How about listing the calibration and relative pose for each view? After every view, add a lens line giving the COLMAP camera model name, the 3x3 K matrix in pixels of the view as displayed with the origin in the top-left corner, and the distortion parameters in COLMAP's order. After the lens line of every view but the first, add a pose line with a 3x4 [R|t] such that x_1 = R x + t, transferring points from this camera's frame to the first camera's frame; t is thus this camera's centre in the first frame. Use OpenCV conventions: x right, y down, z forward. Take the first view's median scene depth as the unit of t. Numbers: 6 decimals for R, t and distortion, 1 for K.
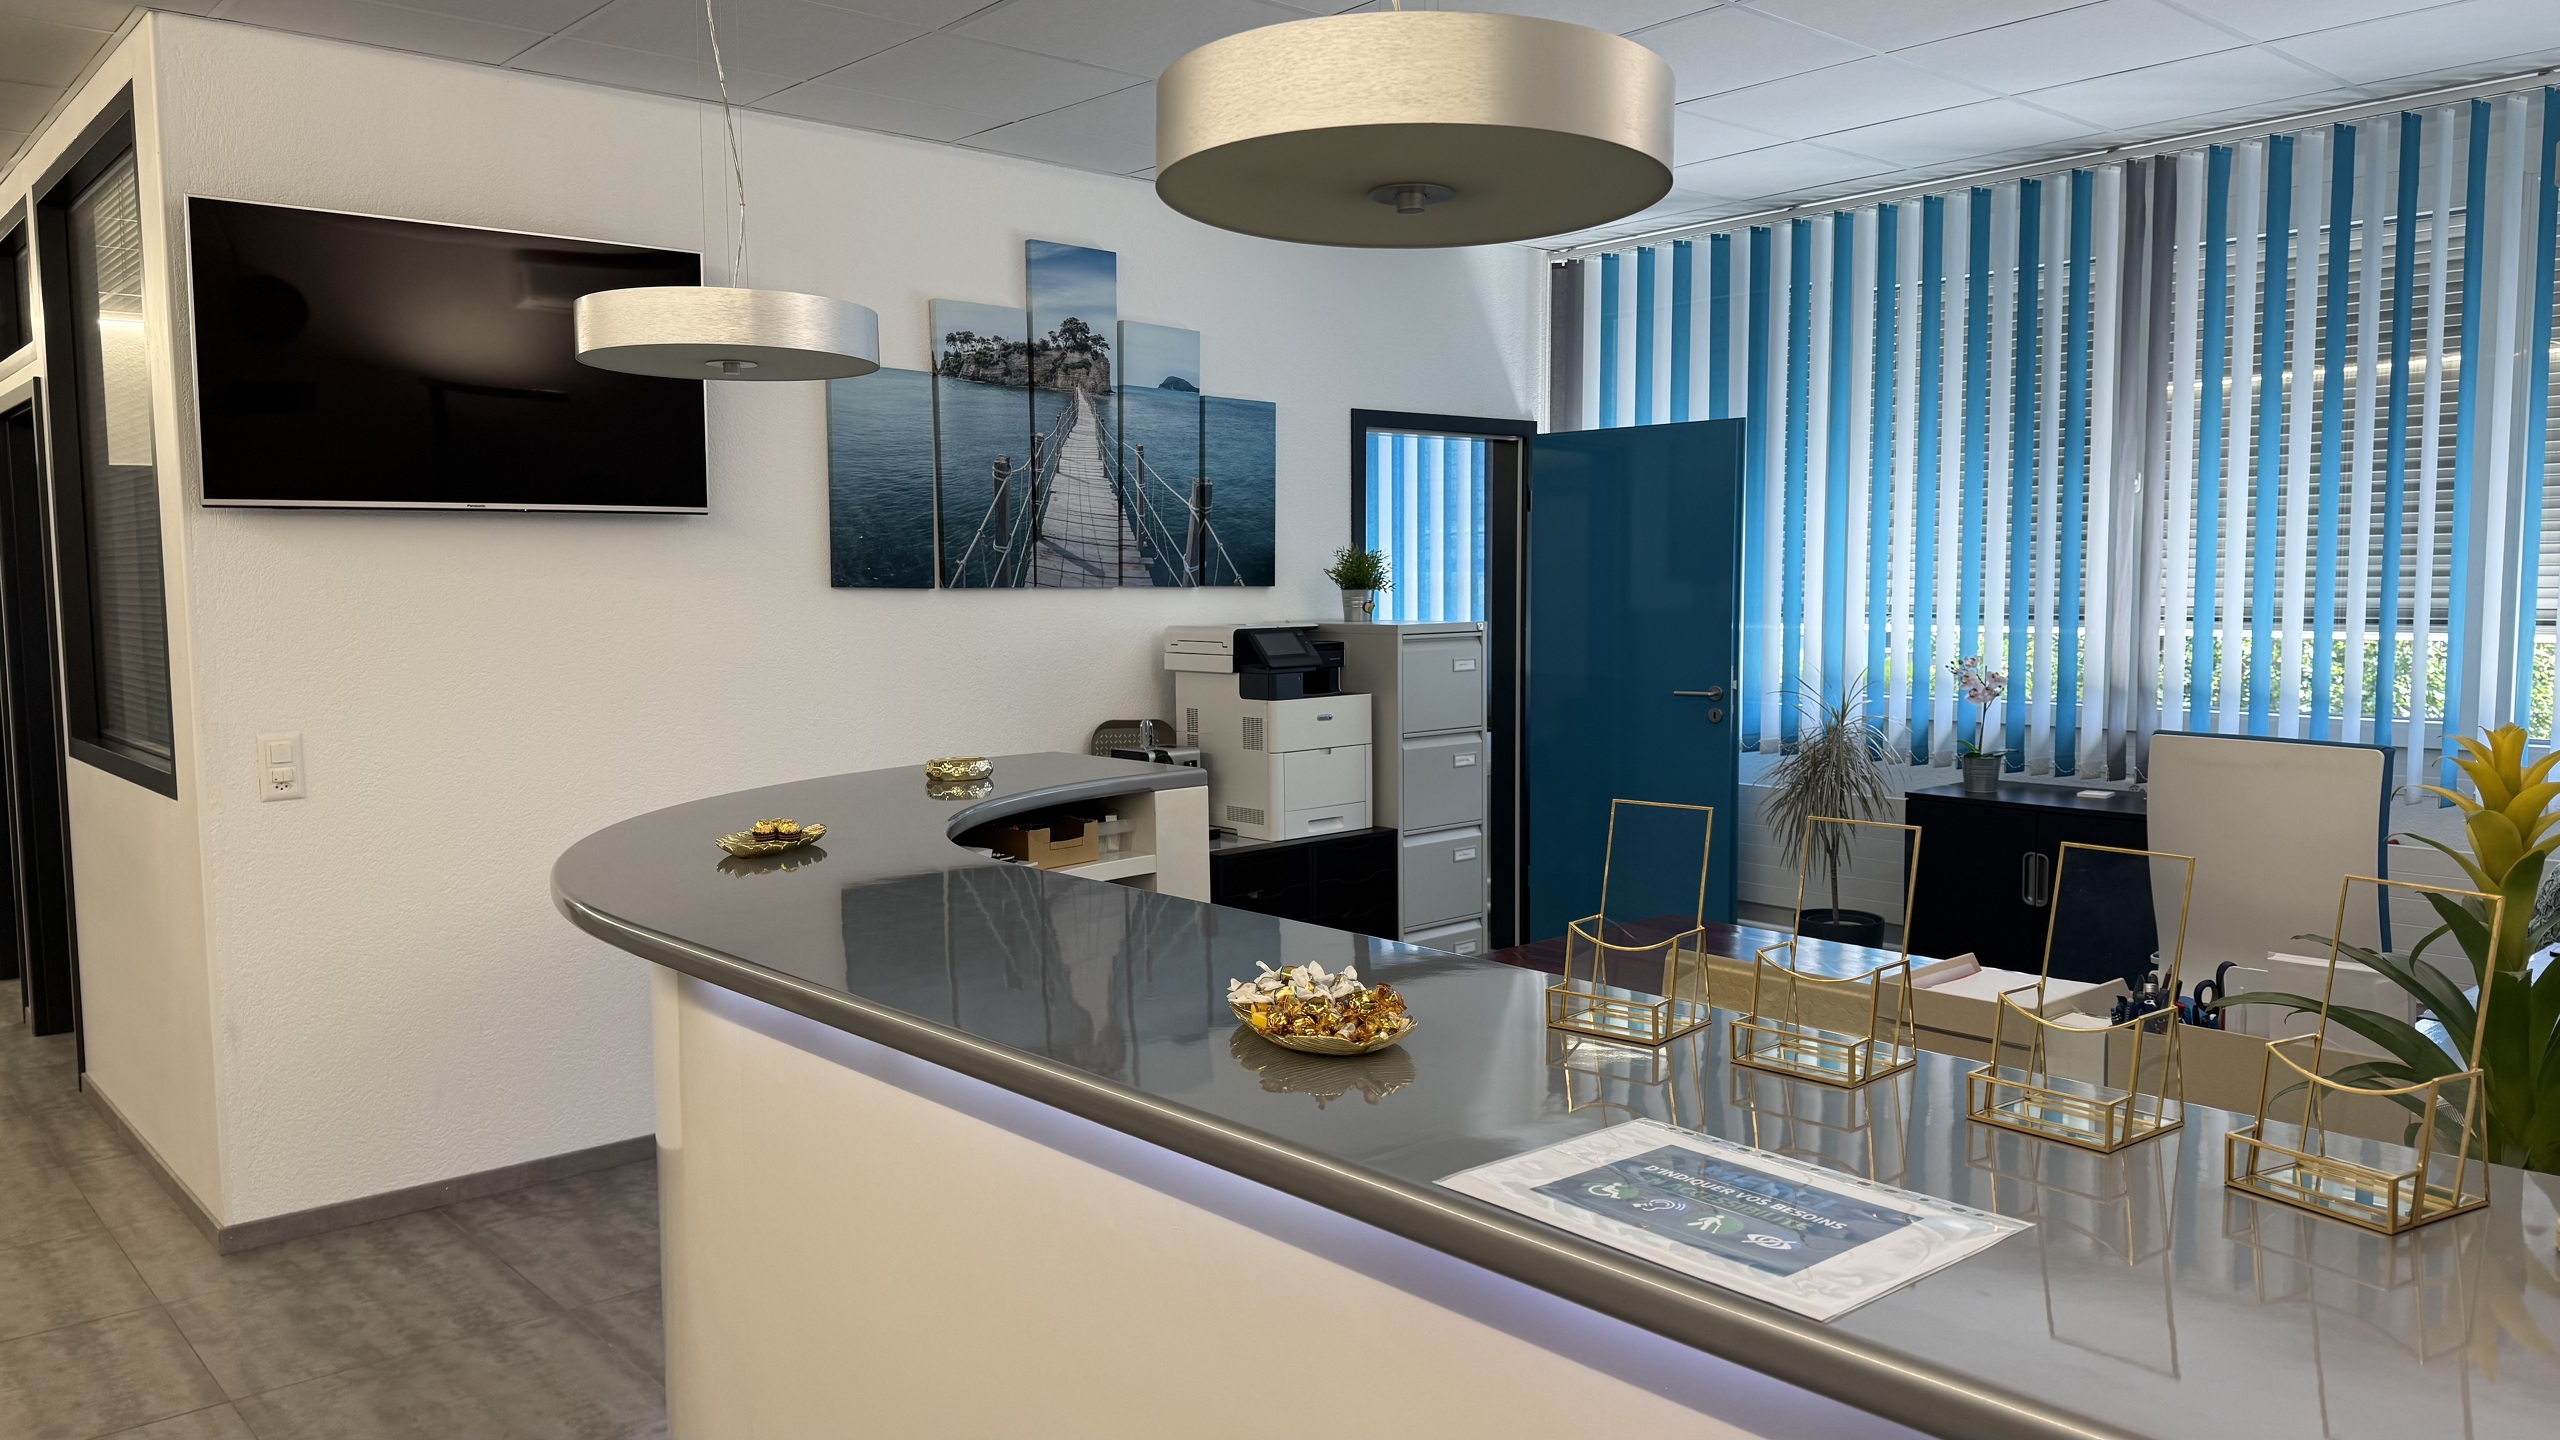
lens RADIAL K [[1781.8, 0, 1284.8], [0, 1781.8, 739.7], [0, 0, 1]] dist [0.118530, -0.145673]
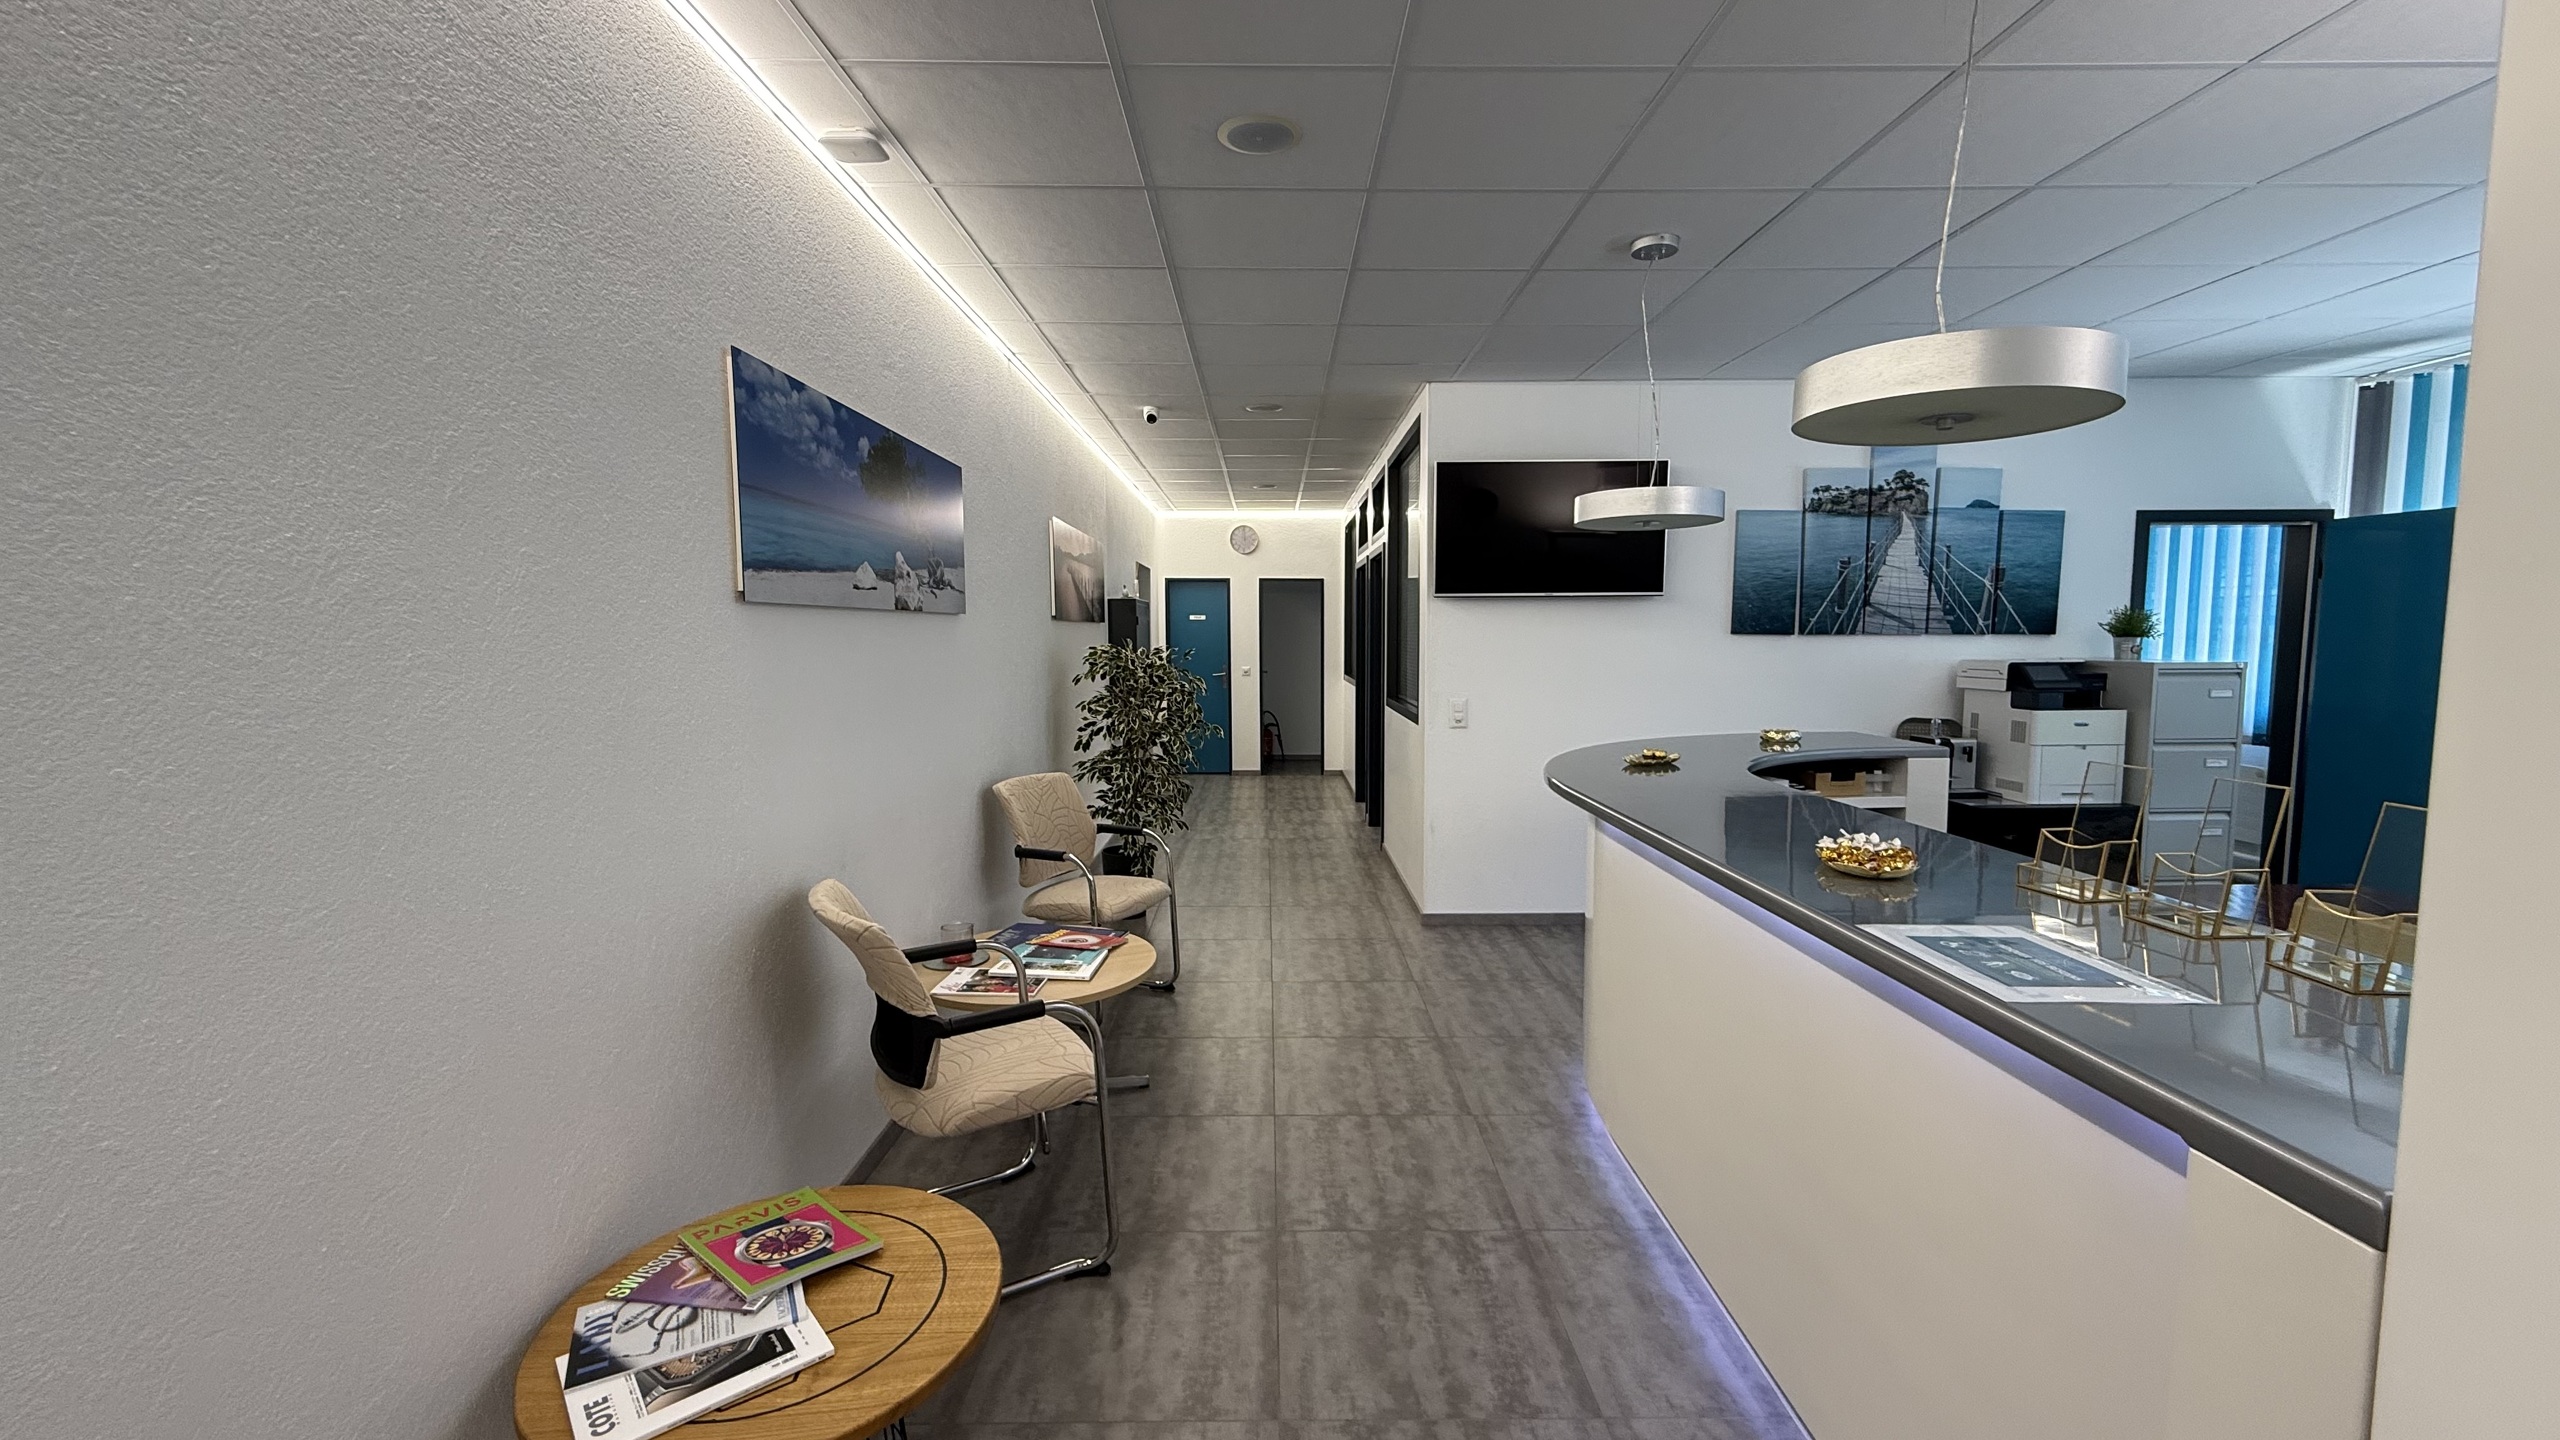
lens RADIAL K [[1037.3, 0, 1269.8], [0, 1037.3, 710.2], [0, 0, 1]] dist [0.000437, -0.000043]
pose [[0.748953, 0.055076, -0.660330, 0.086729], [-0.062886, 0.997950, 0.011911, 0.007908], [0.659632, 0.032605, 0.750881, -0.080764]]
